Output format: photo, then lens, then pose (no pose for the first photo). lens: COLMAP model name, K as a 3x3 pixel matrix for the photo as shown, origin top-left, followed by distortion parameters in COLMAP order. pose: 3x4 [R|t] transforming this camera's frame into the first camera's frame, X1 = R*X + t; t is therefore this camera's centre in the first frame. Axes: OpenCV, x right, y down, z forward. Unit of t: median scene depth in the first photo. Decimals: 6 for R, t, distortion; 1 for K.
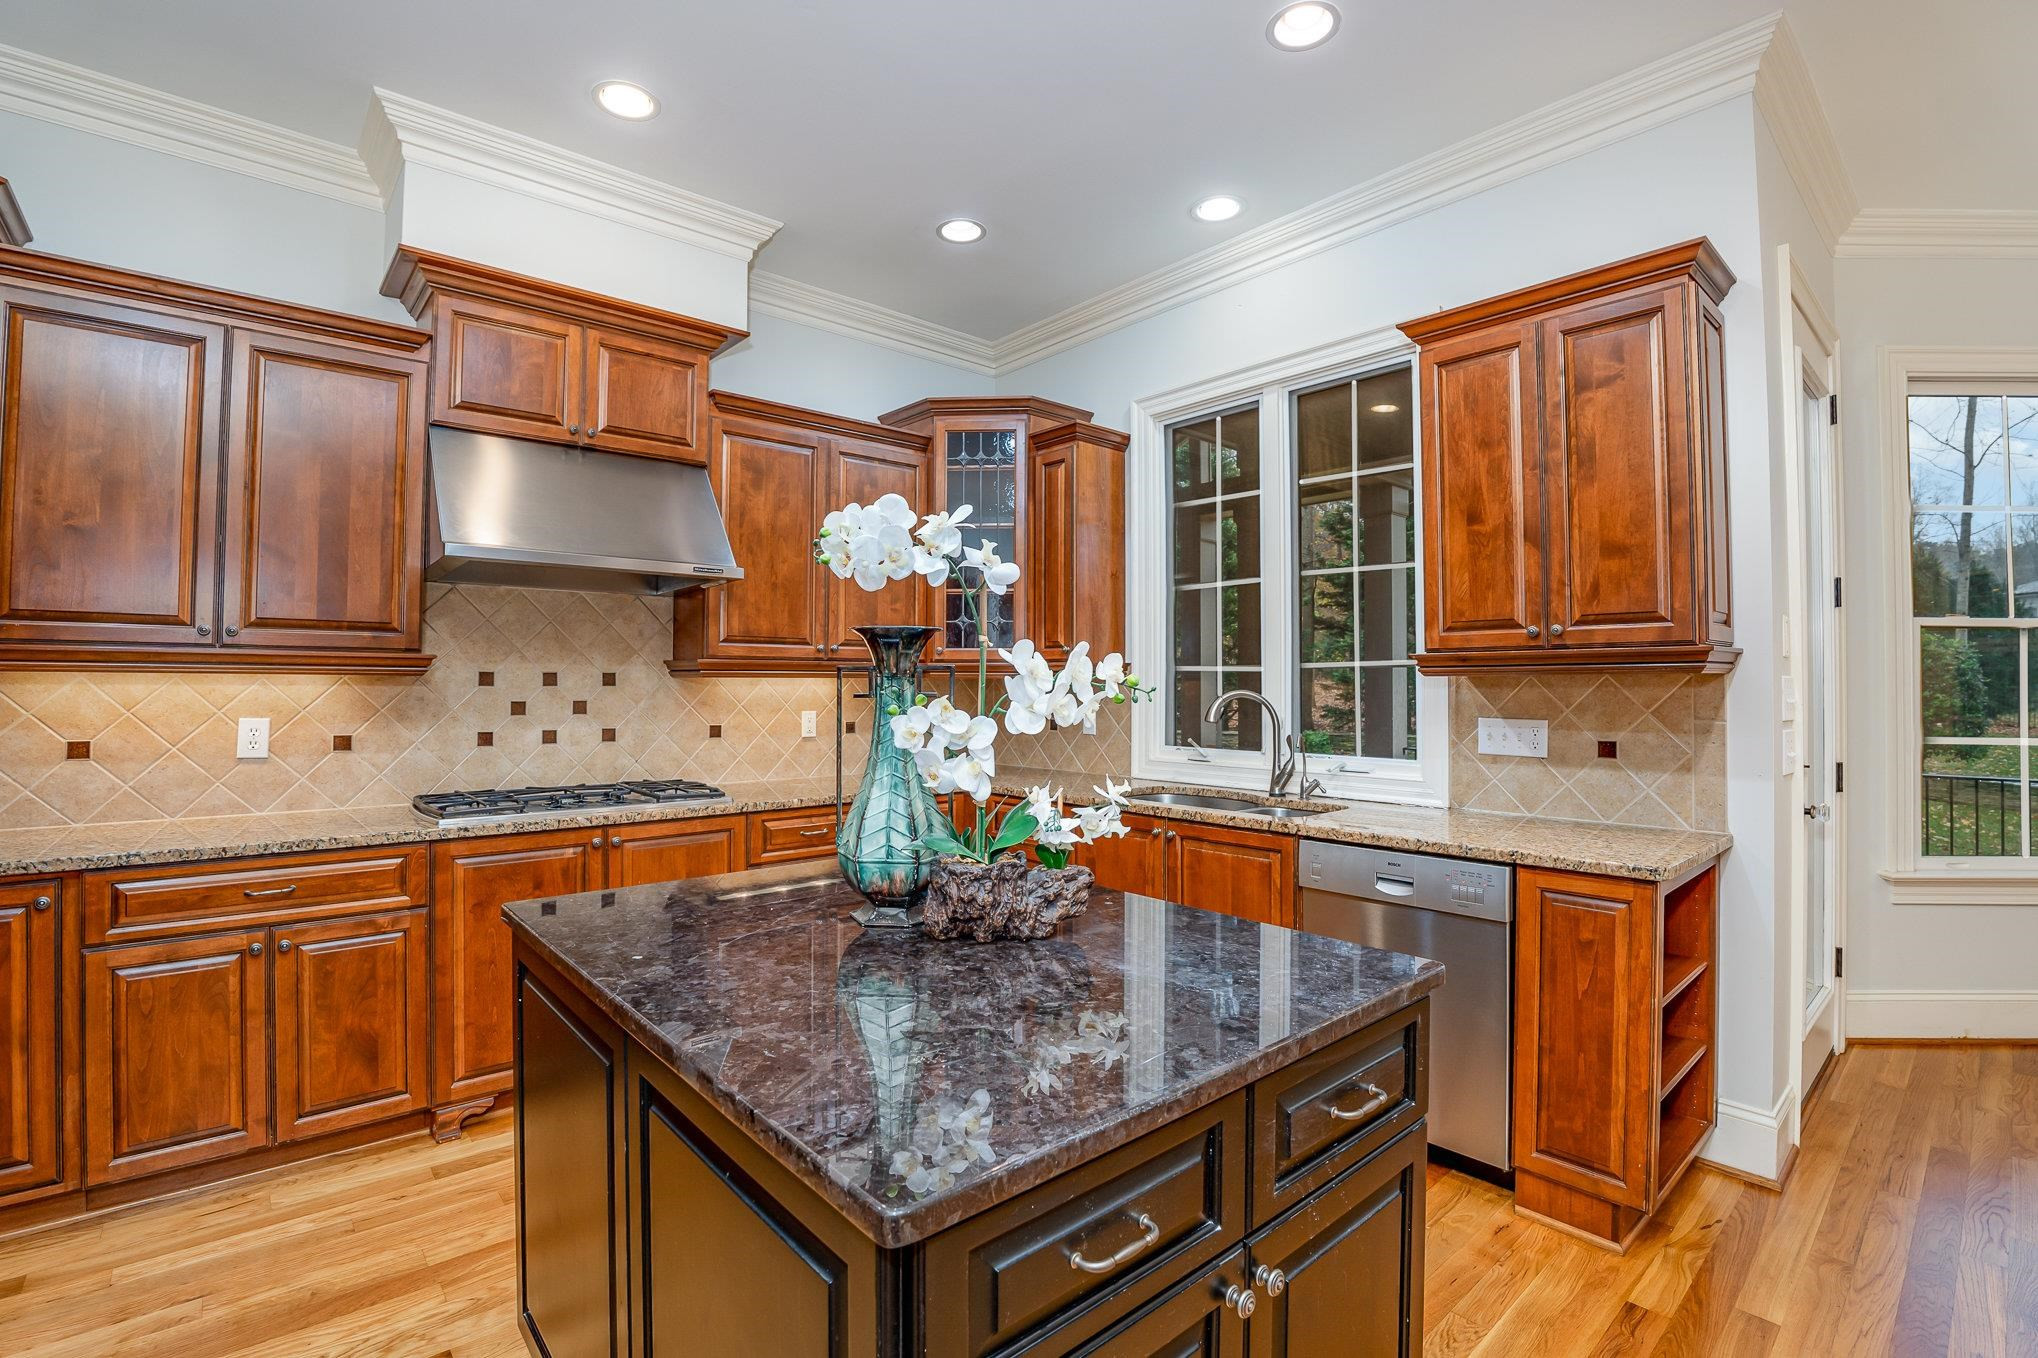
lens RADIAL K [[938.3, 0, 1020.9], [0, 938.3, 679.9], [0, 0, 1]] dist [-0.044103, 0.006773]
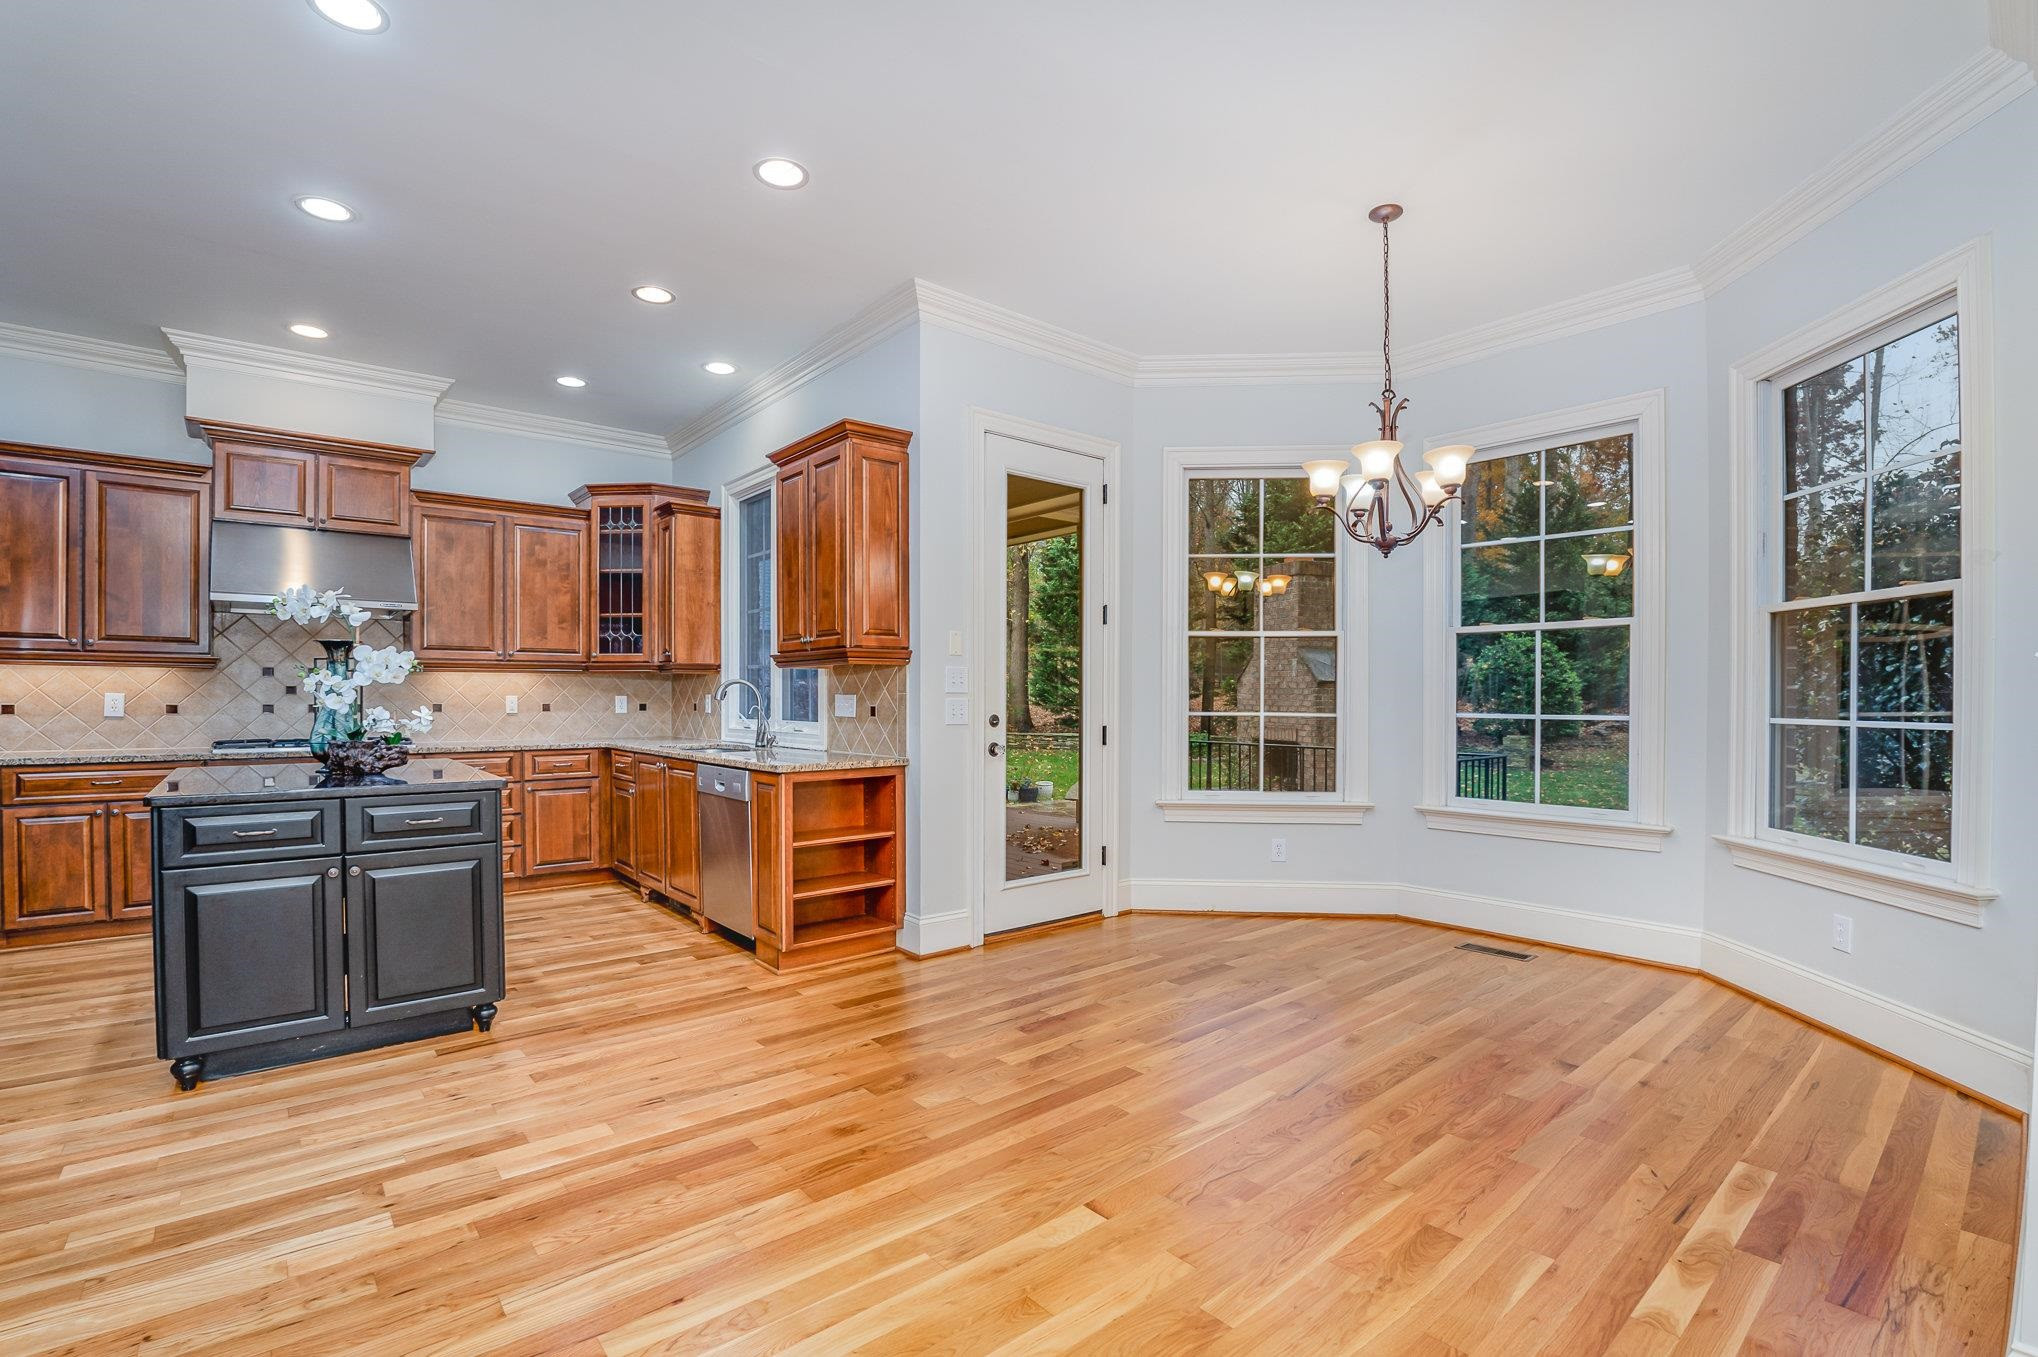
lens RADIAL K [[938.3, 0, 1040.2], [0, 938.3, 718.5], [0, 0, 1]] dist [-0.044103, 0.006773]
pose [[0.999871, 0.002121, -0.015904, 0.880607], [-0.001711, 0.999666, 0.025791, 0.040676], [0.015953, -0.025761, 0.999541, -0.636401]]
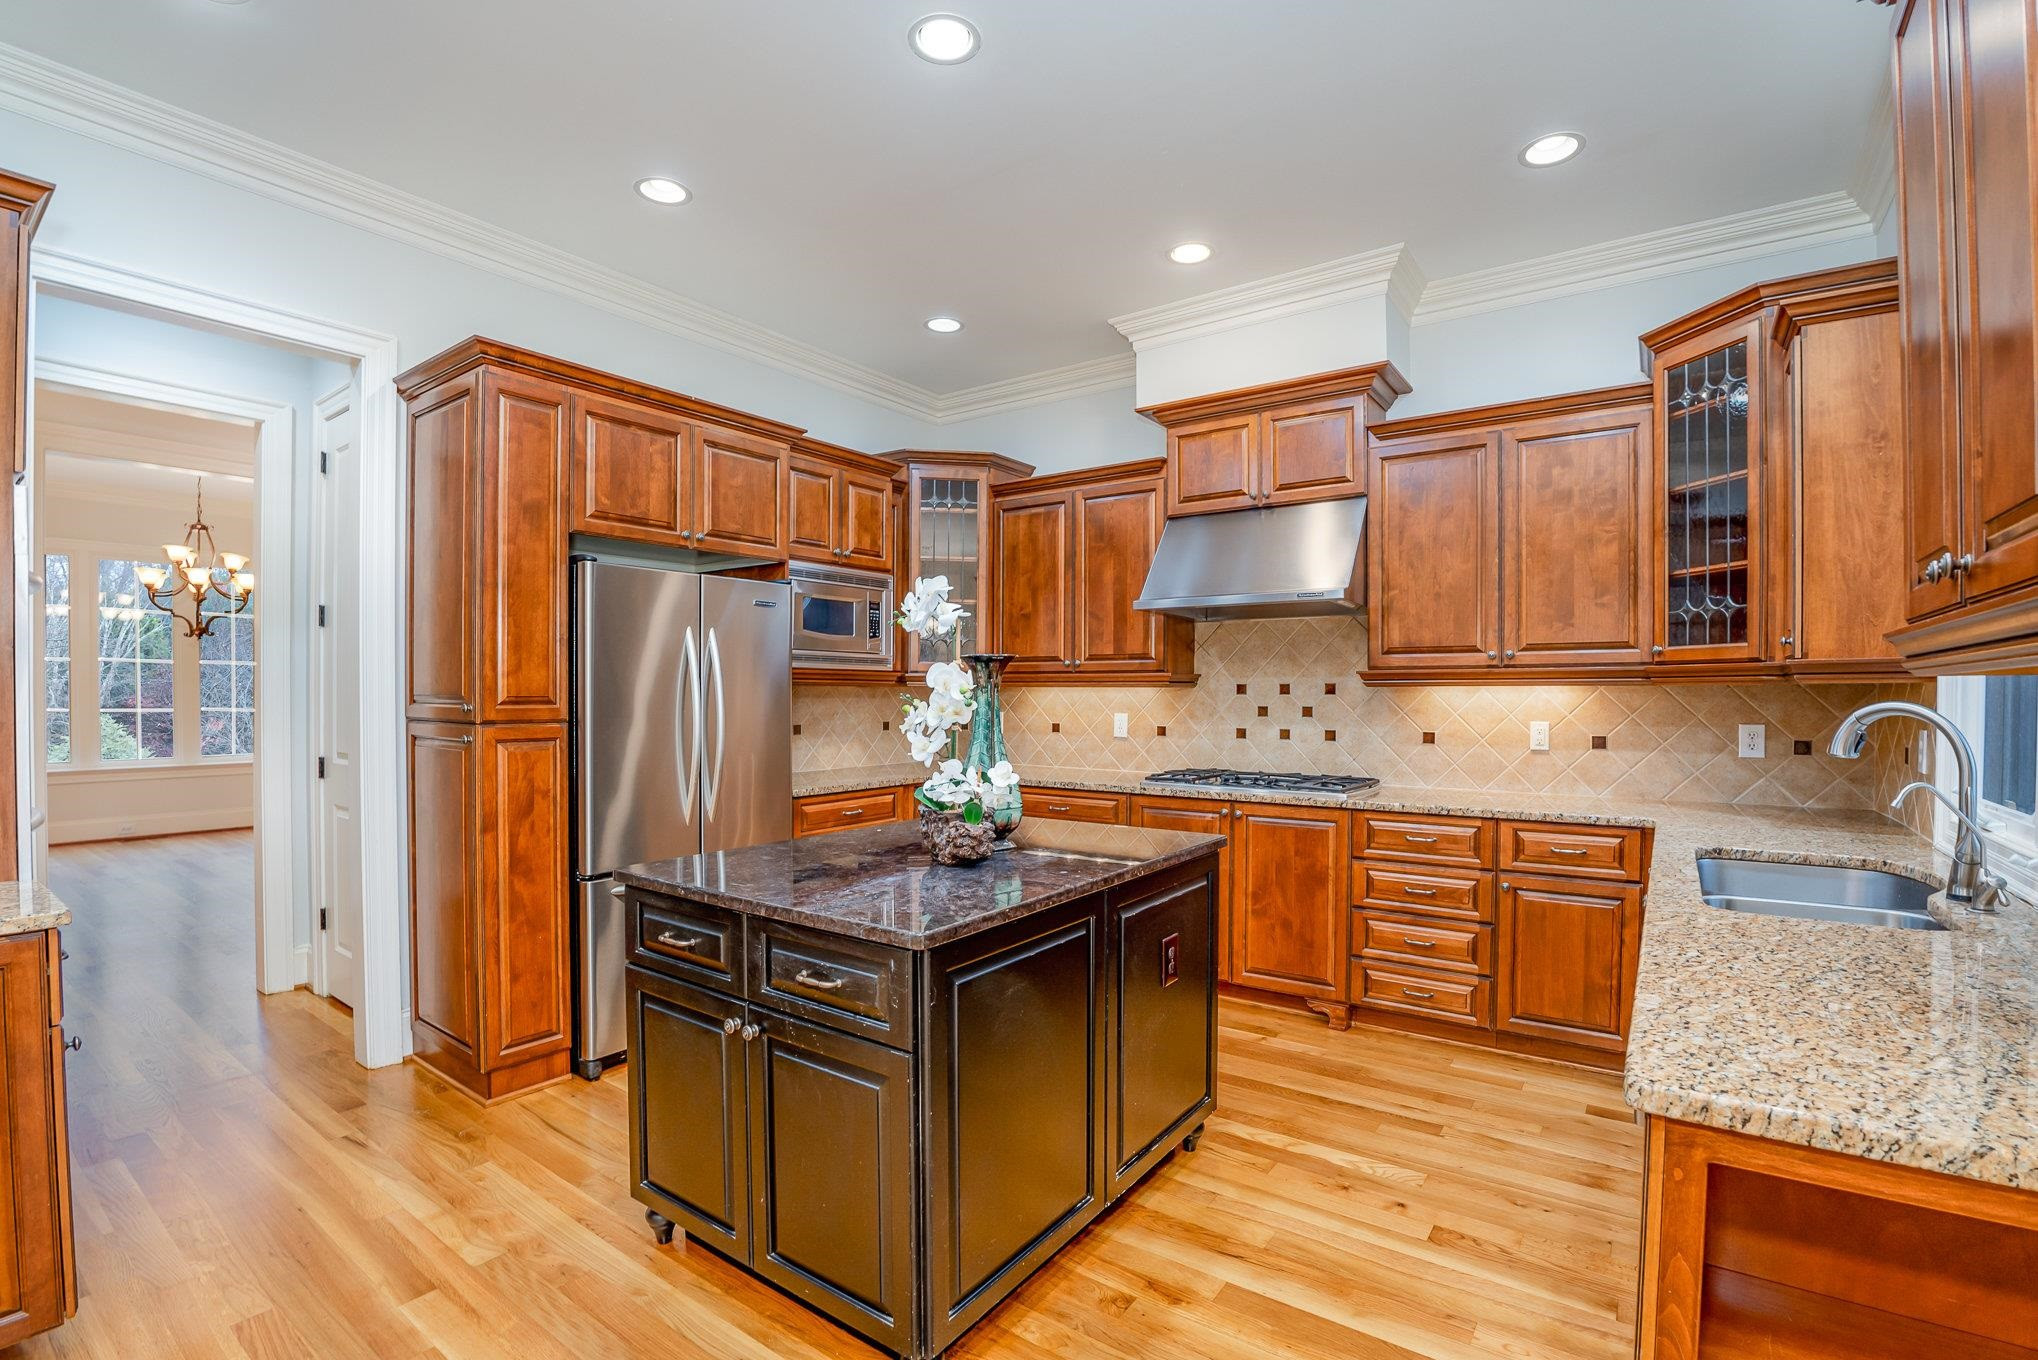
lens RADIAL K [[938.3, 0, 1016.8], [0, 938.3, 706.5], [0, 0, 1]] dist [-0.044103, 0.006773]
pose [[0.221218, 0.009960, -0.975173, 0.755636], [-0.000090, 0.999948, 0.010192, 0.011316], [0.975224, -0.002167, 0.221208, 0.409628]]
